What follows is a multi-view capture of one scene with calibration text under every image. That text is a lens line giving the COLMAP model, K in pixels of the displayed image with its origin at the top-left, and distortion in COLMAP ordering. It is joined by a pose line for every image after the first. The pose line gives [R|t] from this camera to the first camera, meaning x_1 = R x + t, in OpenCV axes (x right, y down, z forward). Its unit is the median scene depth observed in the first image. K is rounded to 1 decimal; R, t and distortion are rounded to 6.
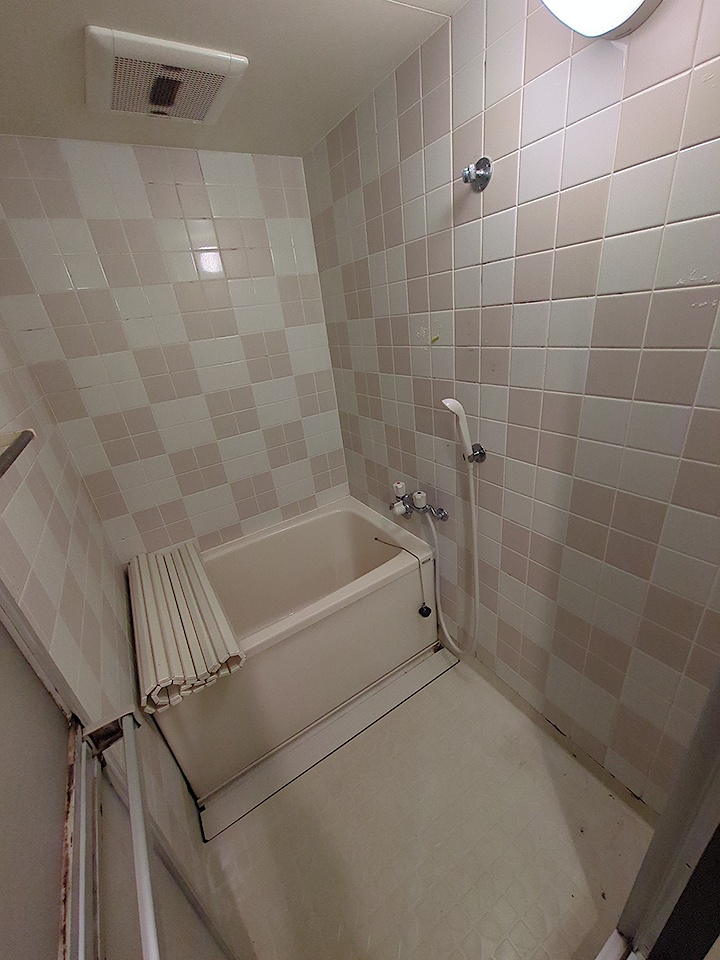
lens RADIAL K [[381.0, 0, 360.7], [0, 381.0, 483.3], [0, 0, 1]] dist [0.000364, 0.000138]
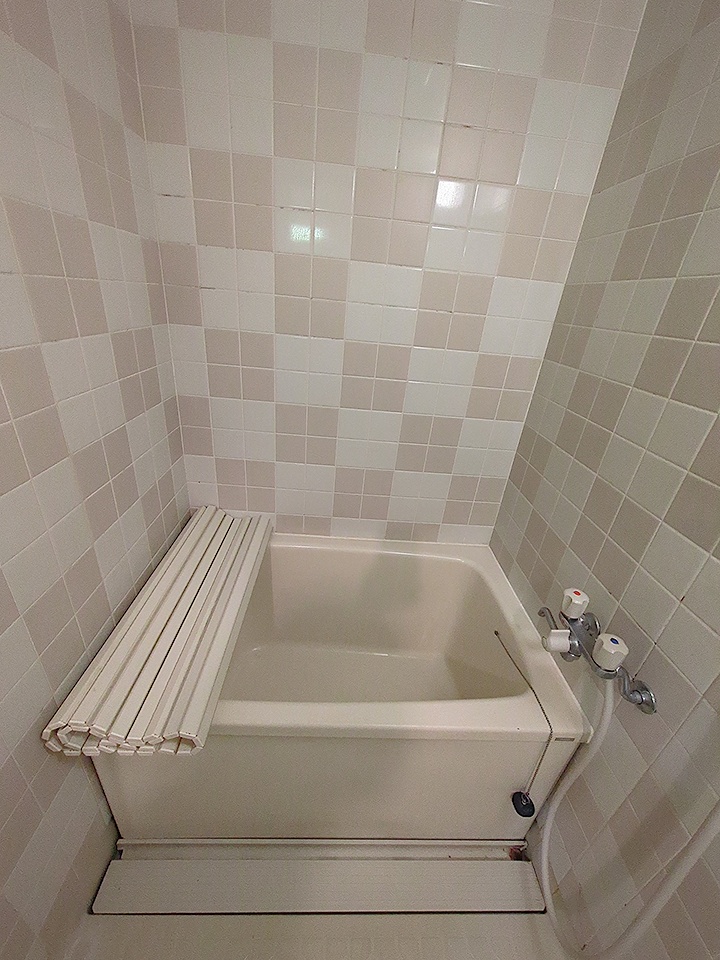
lens RADIAL K [[381.0, 0, 357.1], [0, 381.0, 482.5], [0, 0, 1]] dist [0.000364, 0.000138]
pose [[0.838147, 0.397708, -0.373279, -0.019186], [-0.384067, 0.916259, 0.113851, -0.075583], [0.387300, 0.047940, 0.920707, 0.340029]]
